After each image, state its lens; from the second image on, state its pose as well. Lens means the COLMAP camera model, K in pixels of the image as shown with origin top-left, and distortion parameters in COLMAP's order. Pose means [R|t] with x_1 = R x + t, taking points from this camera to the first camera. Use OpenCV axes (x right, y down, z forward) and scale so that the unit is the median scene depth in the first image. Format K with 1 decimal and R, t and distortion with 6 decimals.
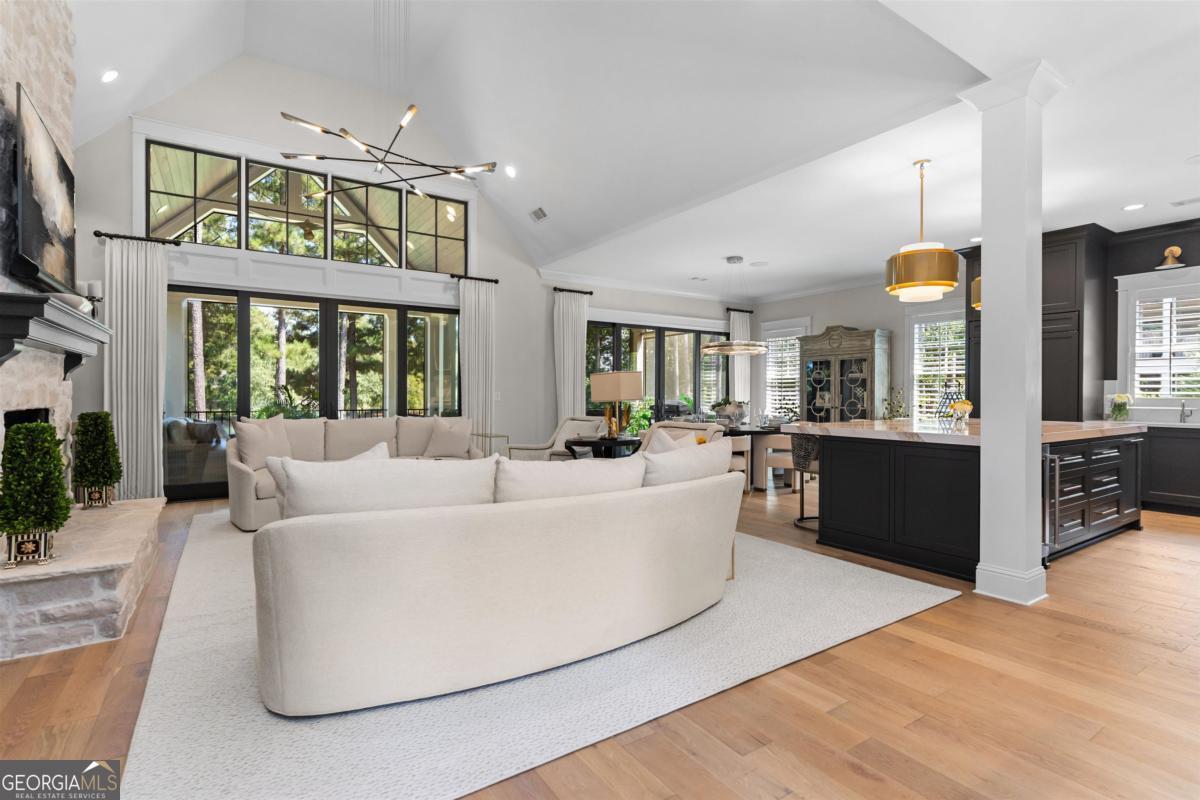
lens RADIAL K [[564.2, 0, 597.5], [0, 564.2, 396.7], [0, 0, 1]] dist [-0.000473, -0.000862]
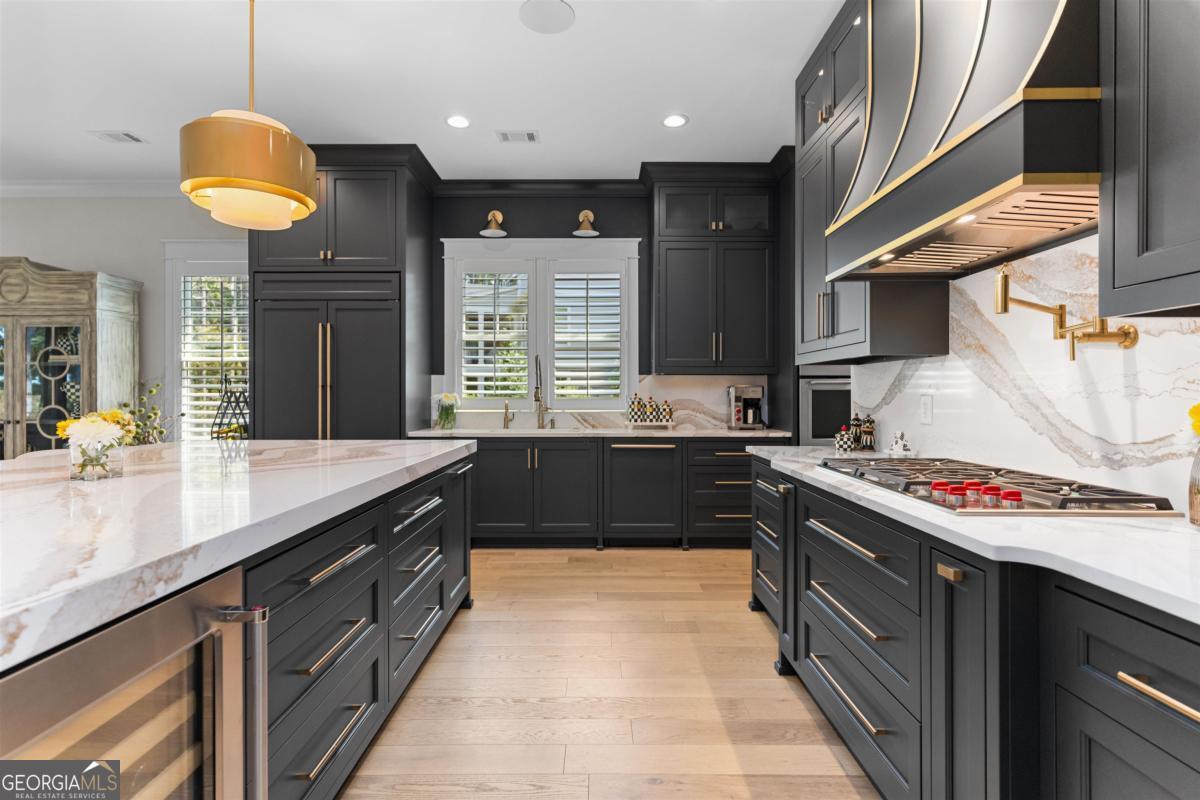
lens RADIAL K [[564.2, 0, 596.8], [0, 564.2, 401.3], [0, 0, 1]] dist [-0.000473, -0.000862]
pose [[0.541516, -0.012650, 0.840595, 0.391599], [0.007214, 0.999920, 0.010401, -0.000524], [-0.840660, 0.000432, 0.541564, 0.413406]]
